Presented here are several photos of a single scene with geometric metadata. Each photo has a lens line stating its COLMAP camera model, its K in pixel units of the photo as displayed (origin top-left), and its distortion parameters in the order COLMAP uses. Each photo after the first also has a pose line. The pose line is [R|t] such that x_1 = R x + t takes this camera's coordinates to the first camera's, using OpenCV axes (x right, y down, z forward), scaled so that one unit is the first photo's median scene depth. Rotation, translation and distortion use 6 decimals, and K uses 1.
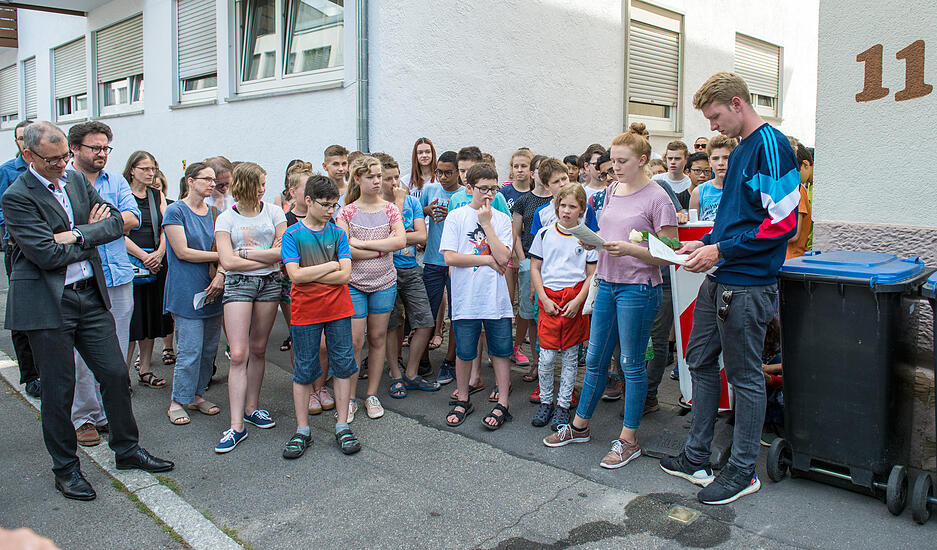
lens RADIAL K [[667.9, 0, 468.2], [0, 667.9, 275.1], [0, 0, 1]] dist [-0.000556, -0.000127]
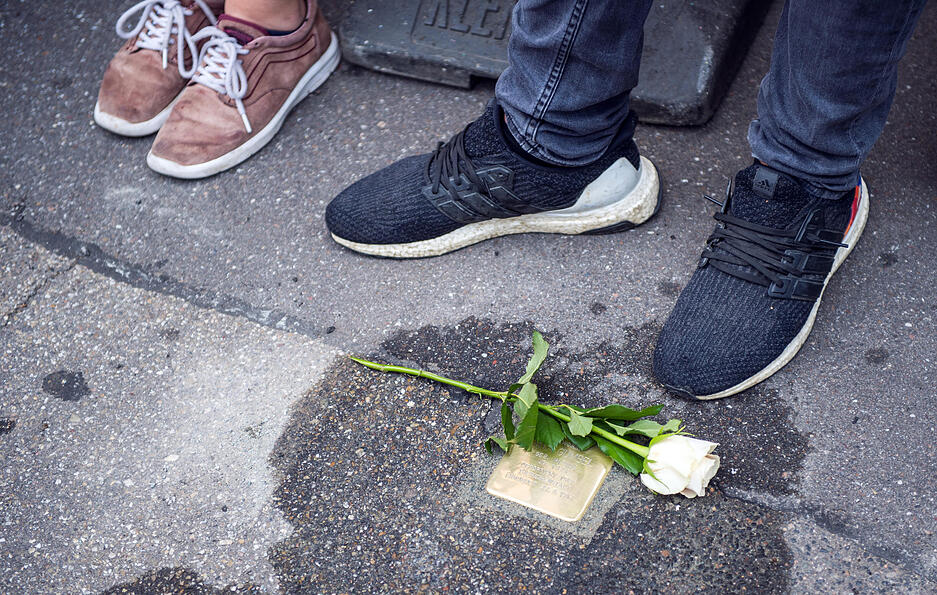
lens RADIAL K [[1898.3, 0, 468.6], [0, 1898.3, 297.6], [0, 0, 1]] dist [0.059467, 0.000000]
pose [[0.950860, -0.220891, 0.216964, 0.170736], [0.056655, 0.813032, 0.579456, -0.009508], [-0.304395, -0.538689, 0.785594, 0.544973]]
